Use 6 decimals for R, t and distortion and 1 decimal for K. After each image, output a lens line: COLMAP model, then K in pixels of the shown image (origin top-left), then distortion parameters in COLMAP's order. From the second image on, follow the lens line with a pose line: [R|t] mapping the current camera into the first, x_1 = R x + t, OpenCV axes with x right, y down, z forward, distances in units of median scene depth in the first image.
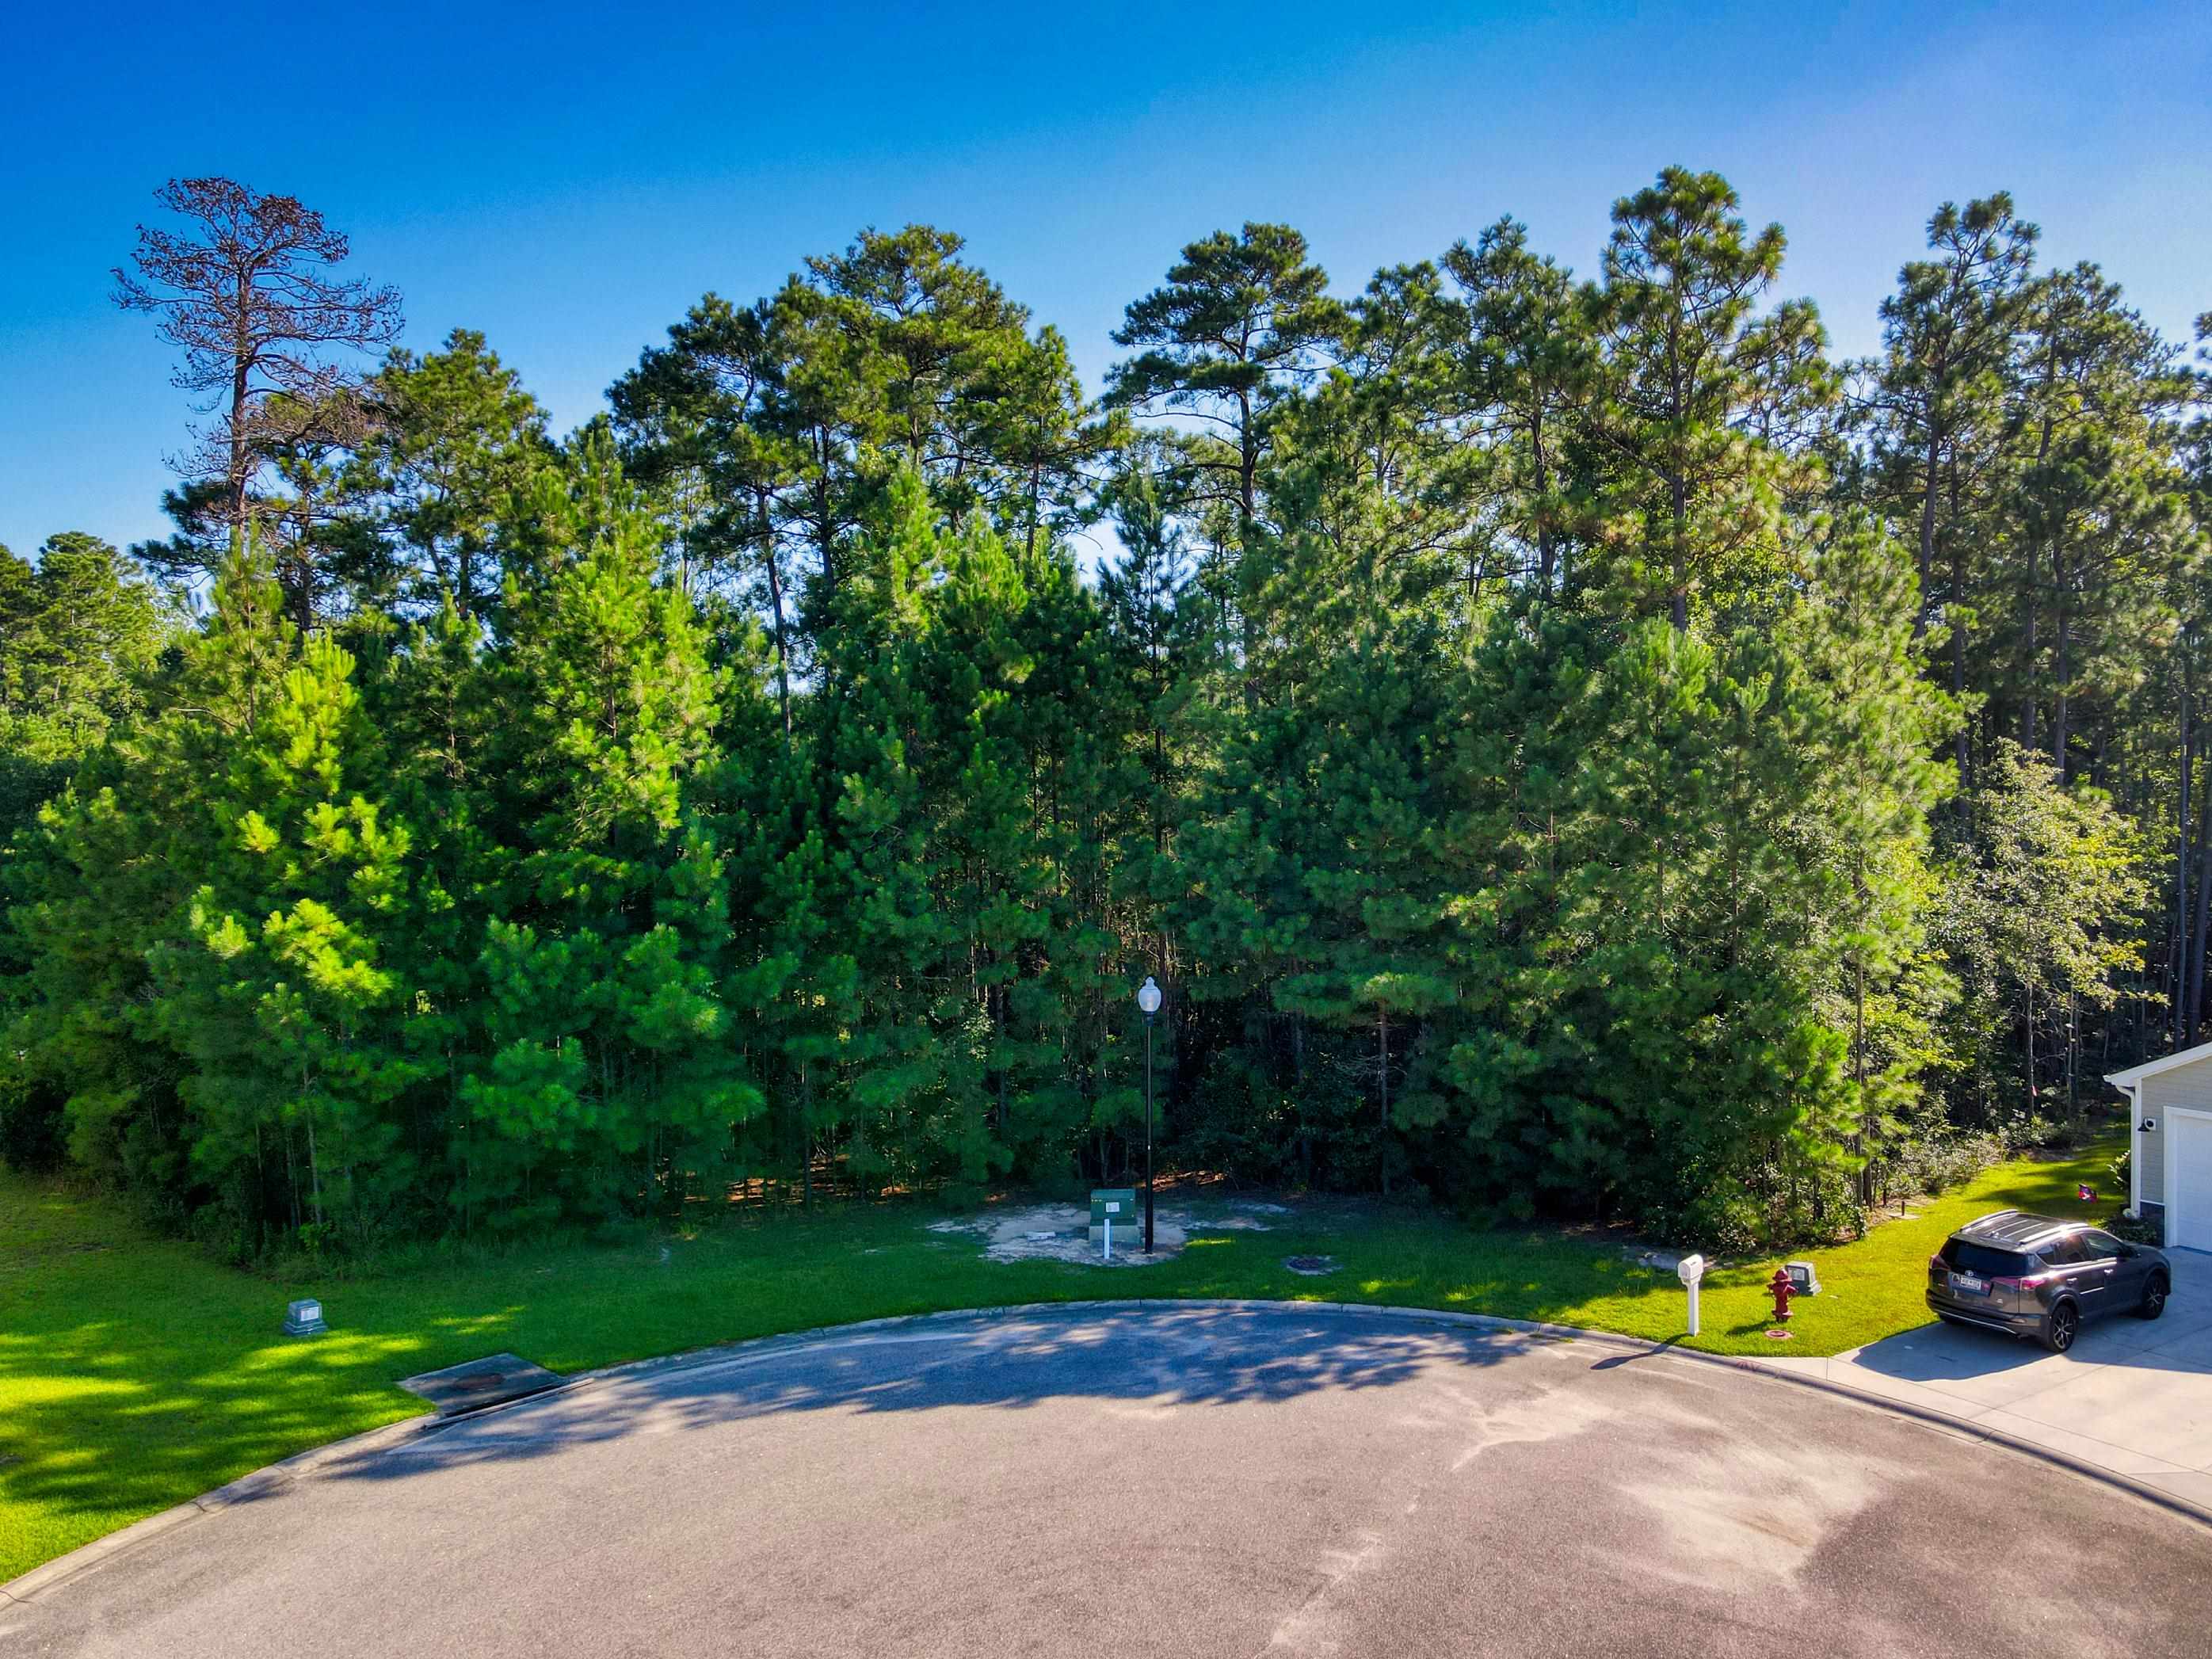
lens RADIAL K [[1615.7, 0, 1107.2], [0, 1615.7, 825.6], [0, 0, 1]] dist [0.015024, 0.006475]
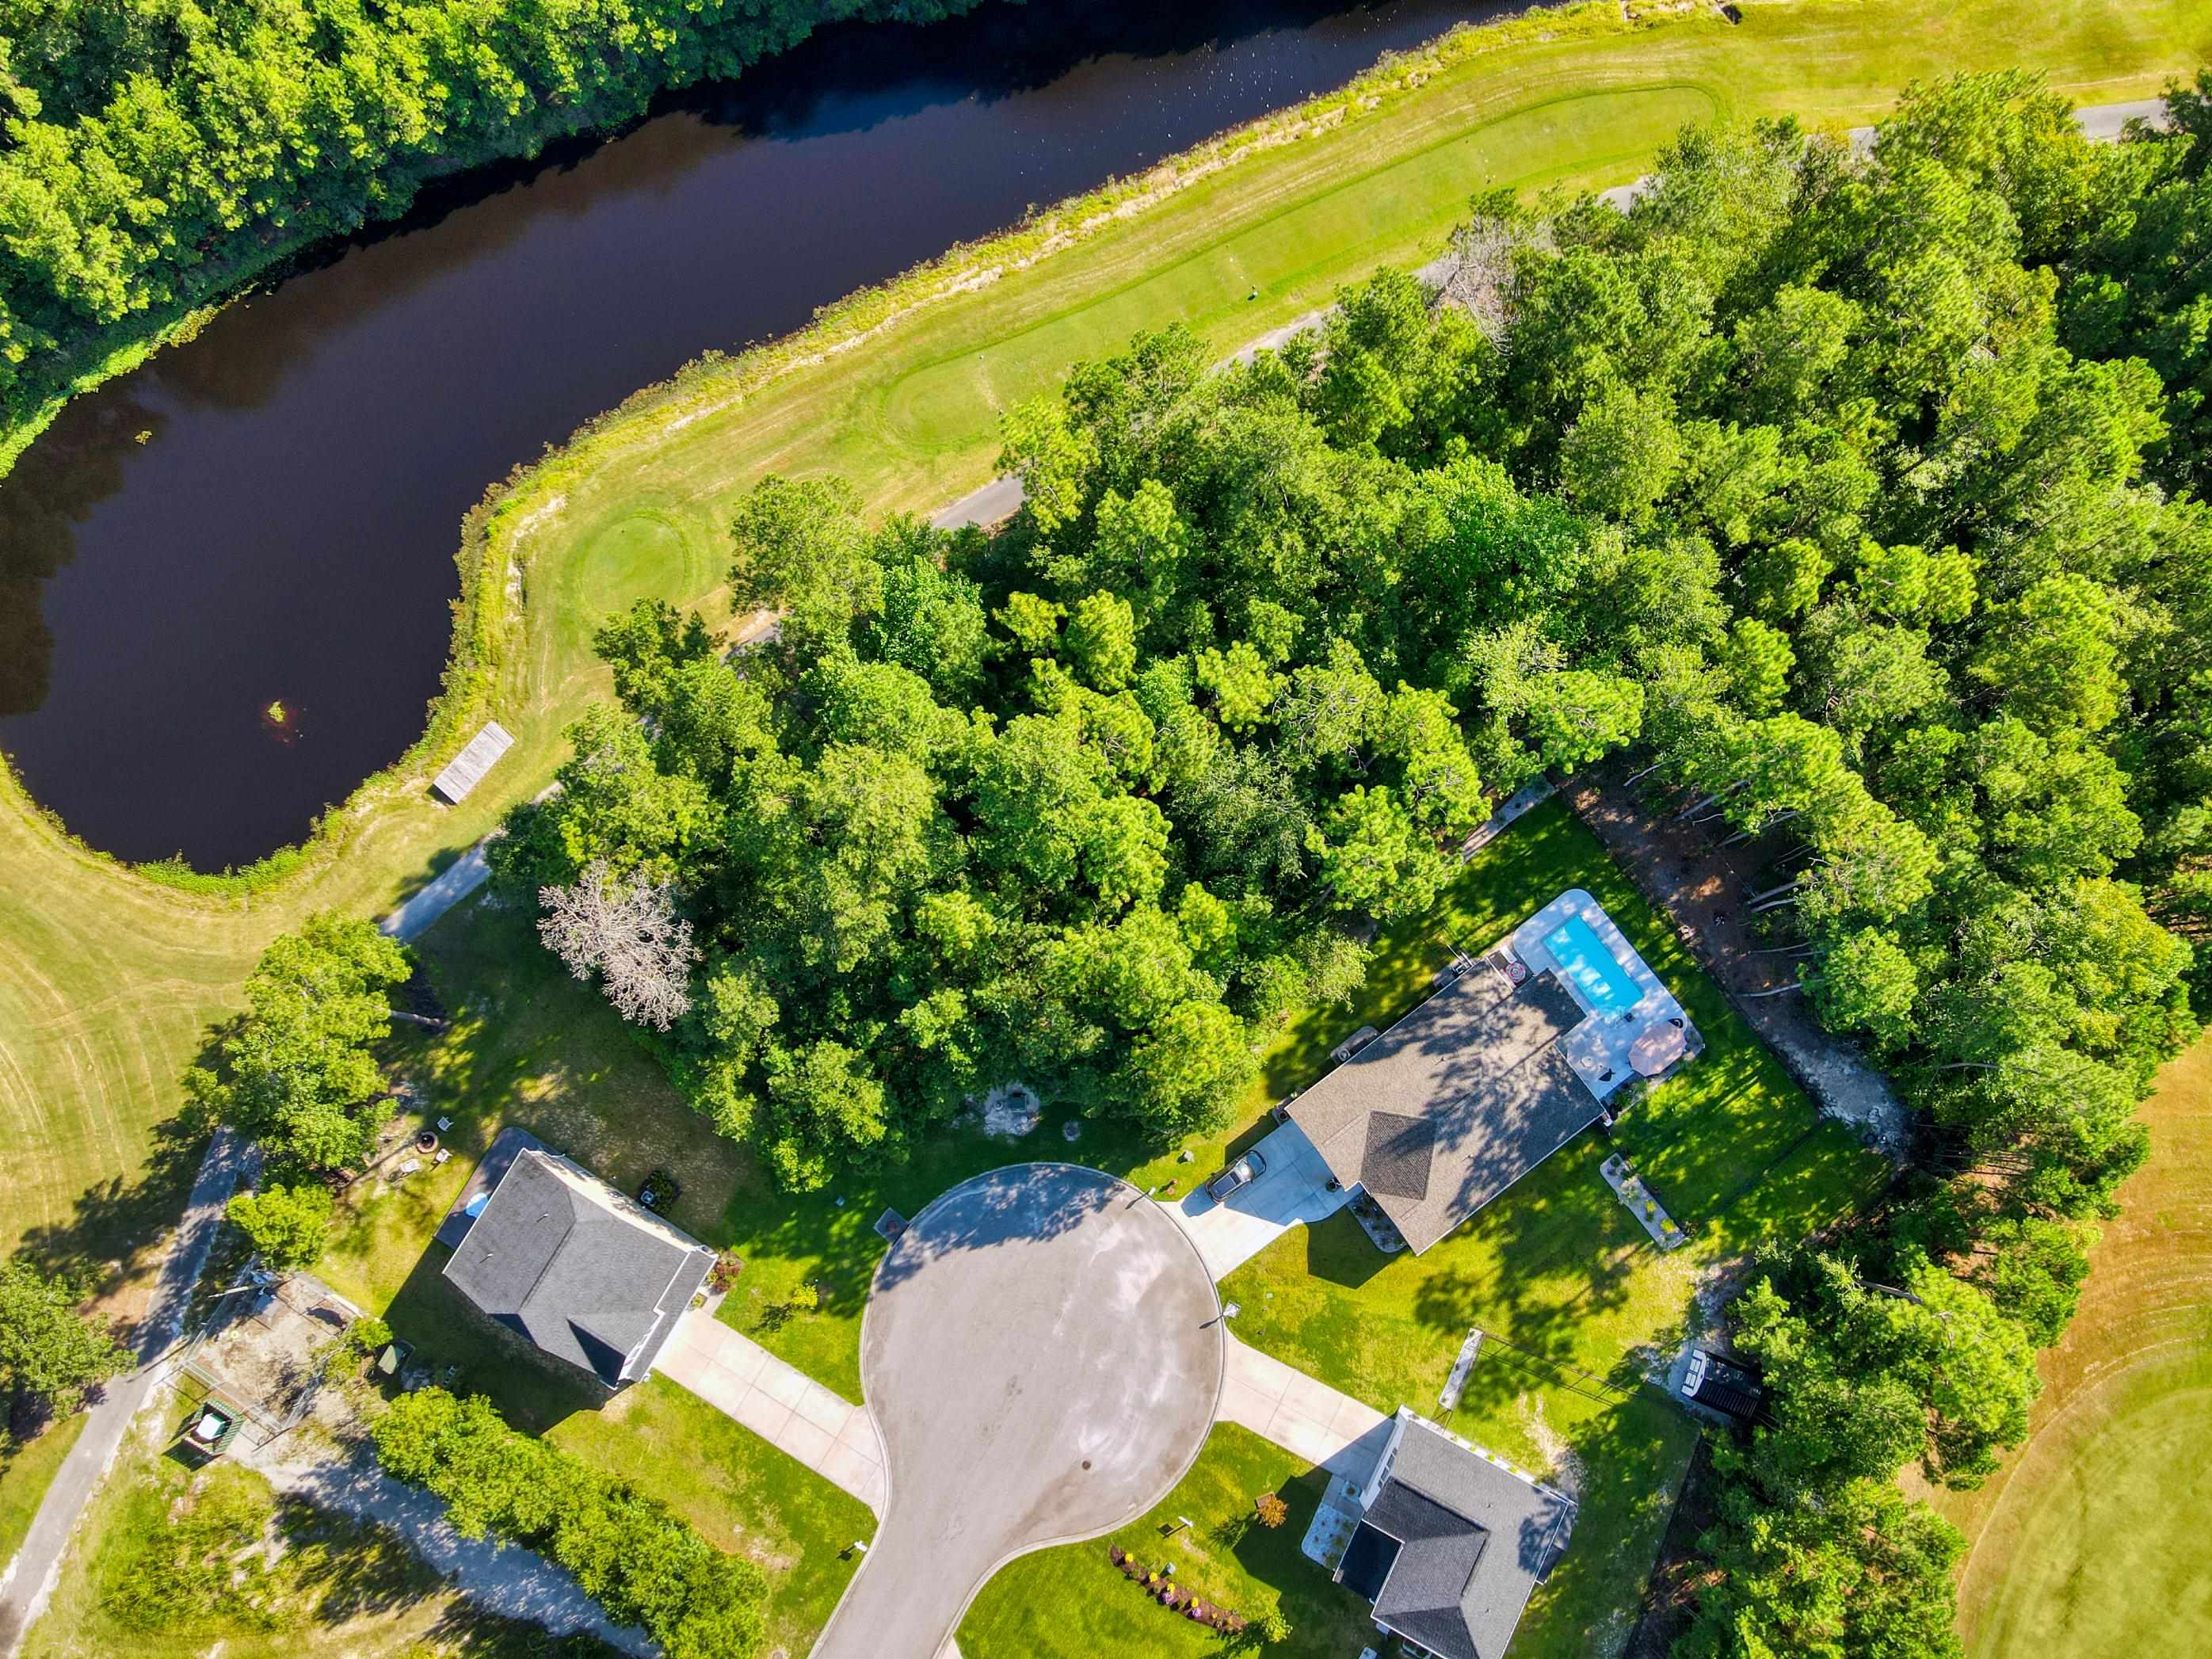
lens RADIAL K [[1615.7, 0, 1113.7], [0, 1615.7, 822.2], [0, 0, 1]] dist [0.015024, 0.006475]
pose [[0.997796, -0.065911, -0.007730, 0.298519], [0.020624, 0.197273, 0.980132, -3.576810], [-0.063077, -0.978130, 0.198197, 0.932799]]
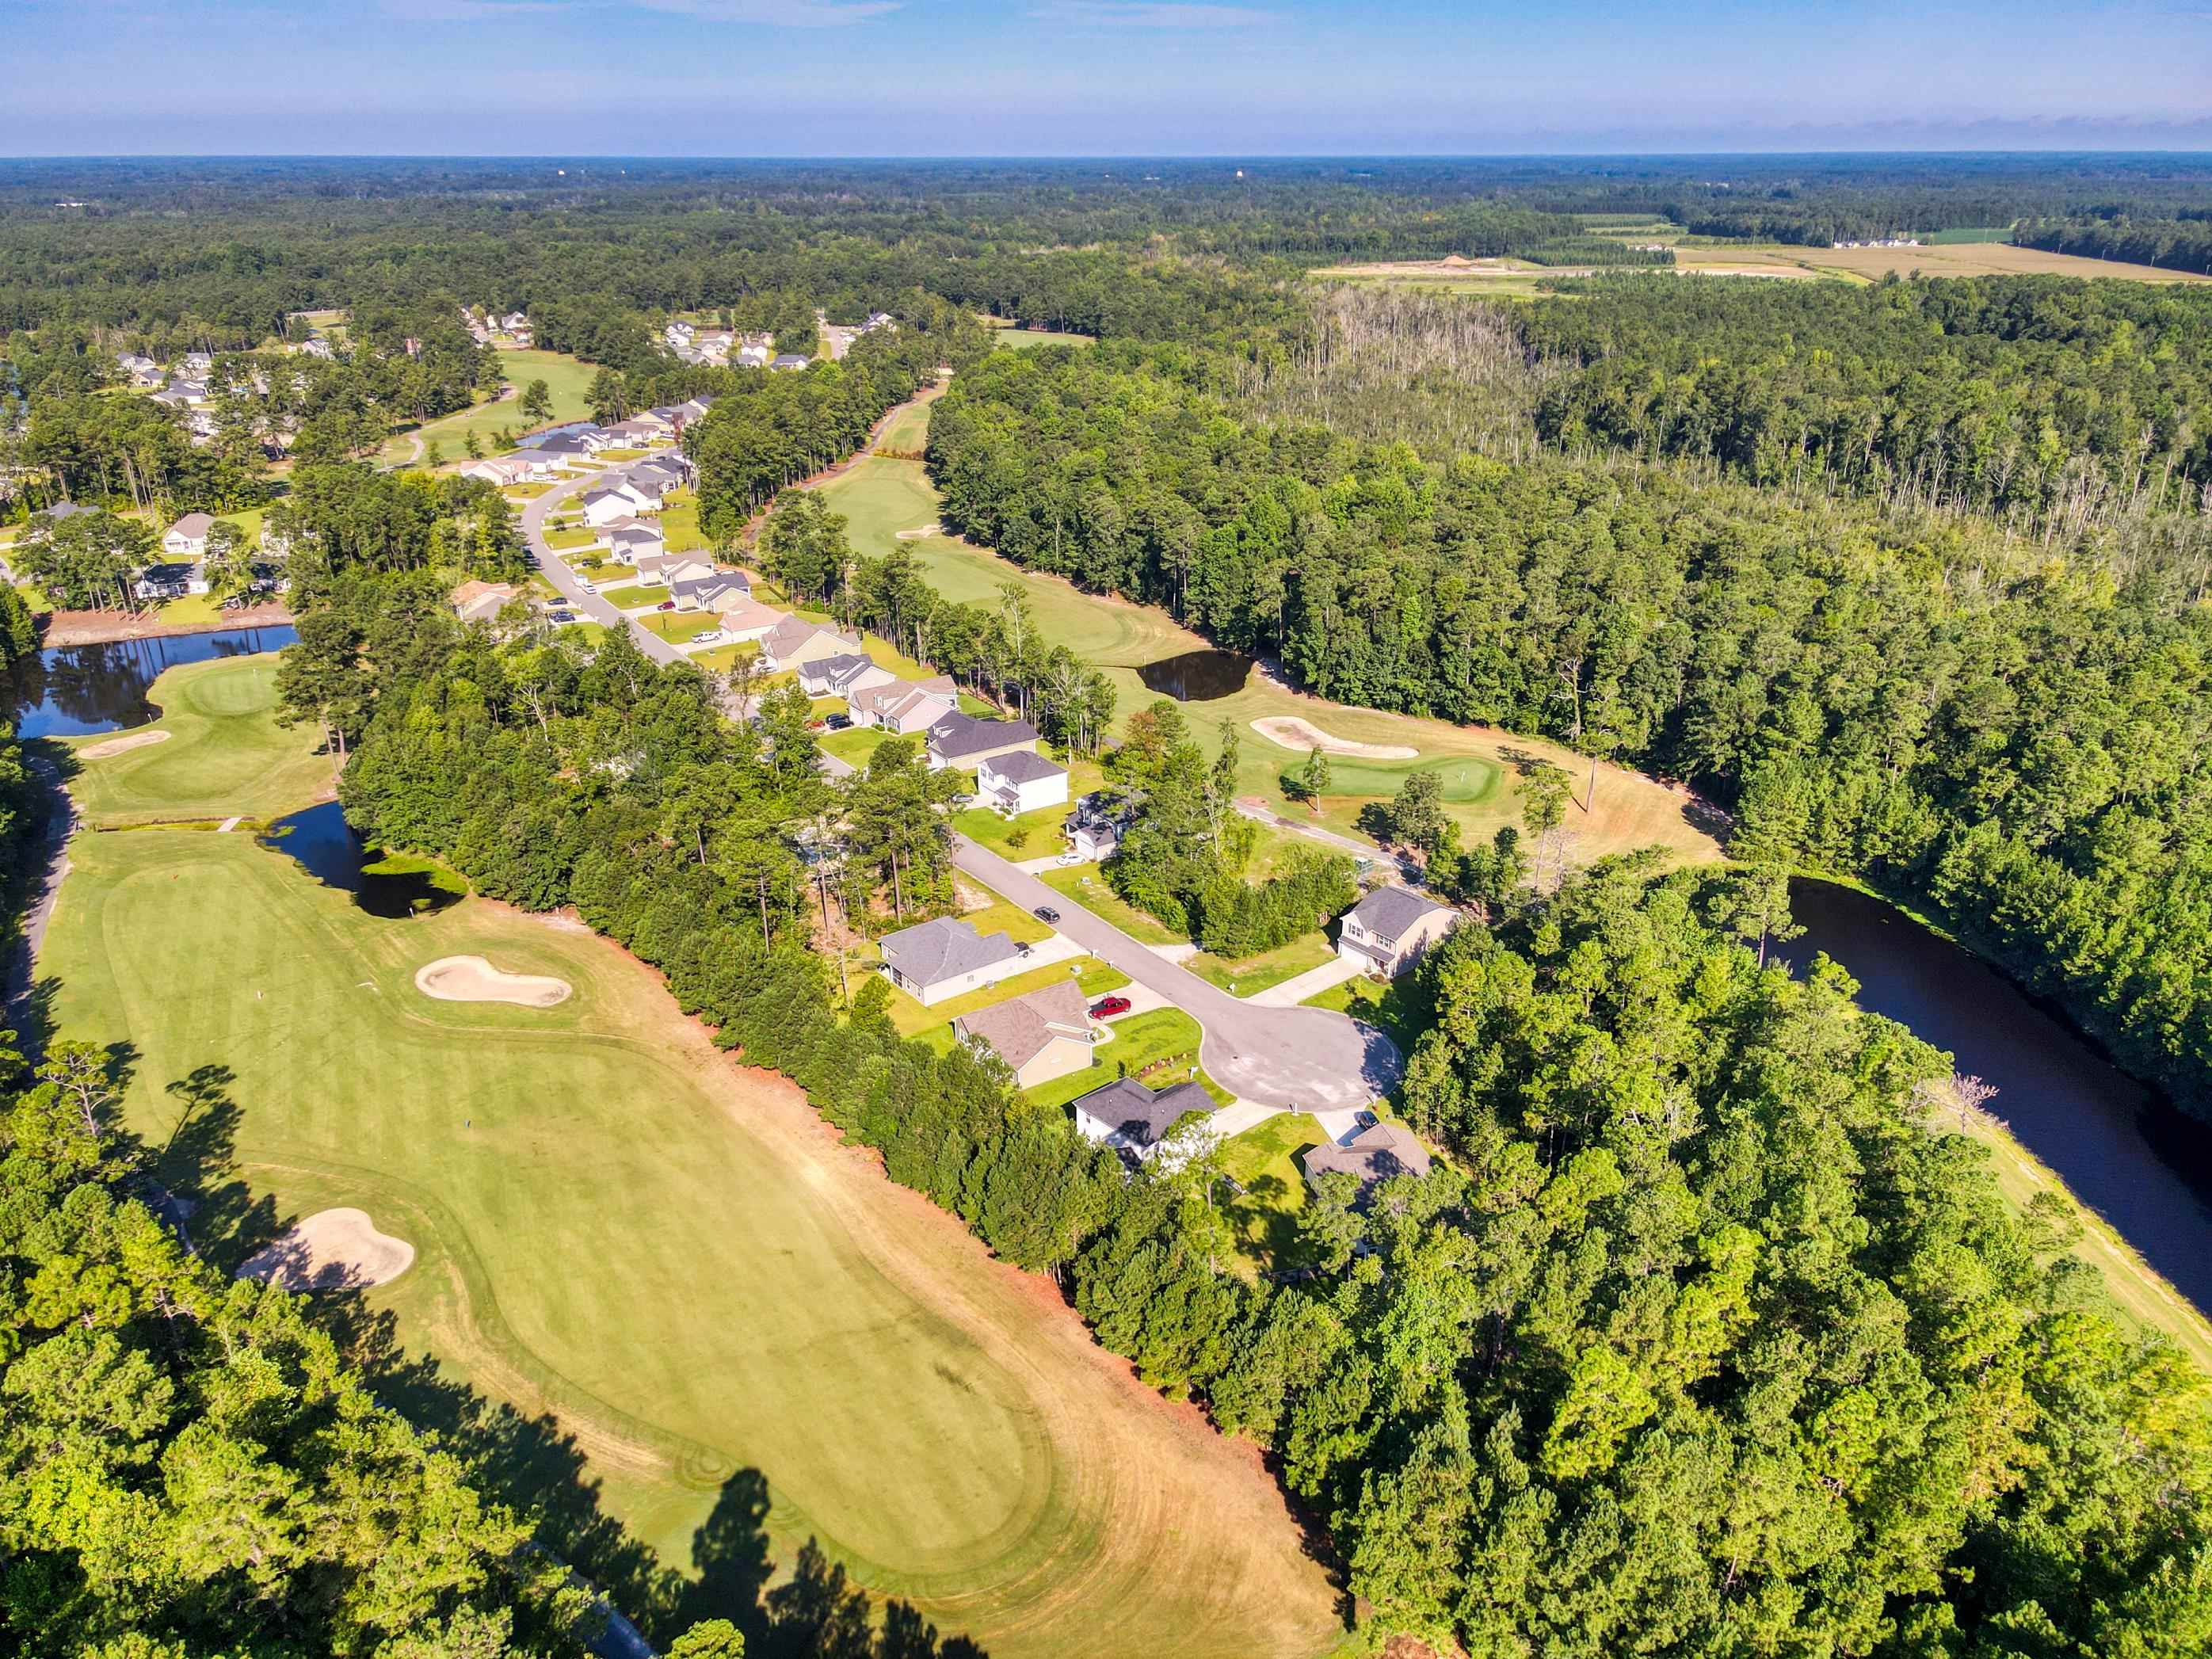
lens RADIAL K [[1615.7, 0, 1105.2], [0, 1615.7, 818.2], [0, 0, 1]] dist [0.015024, 0.006475]
pose [[-0.290641, 0.368337, -0.883095, 5.752809], [-0.006816, 0.922115, 0.386855, -3.189191], [0.956808, 0.118455, -0.265494, 1.369770]]
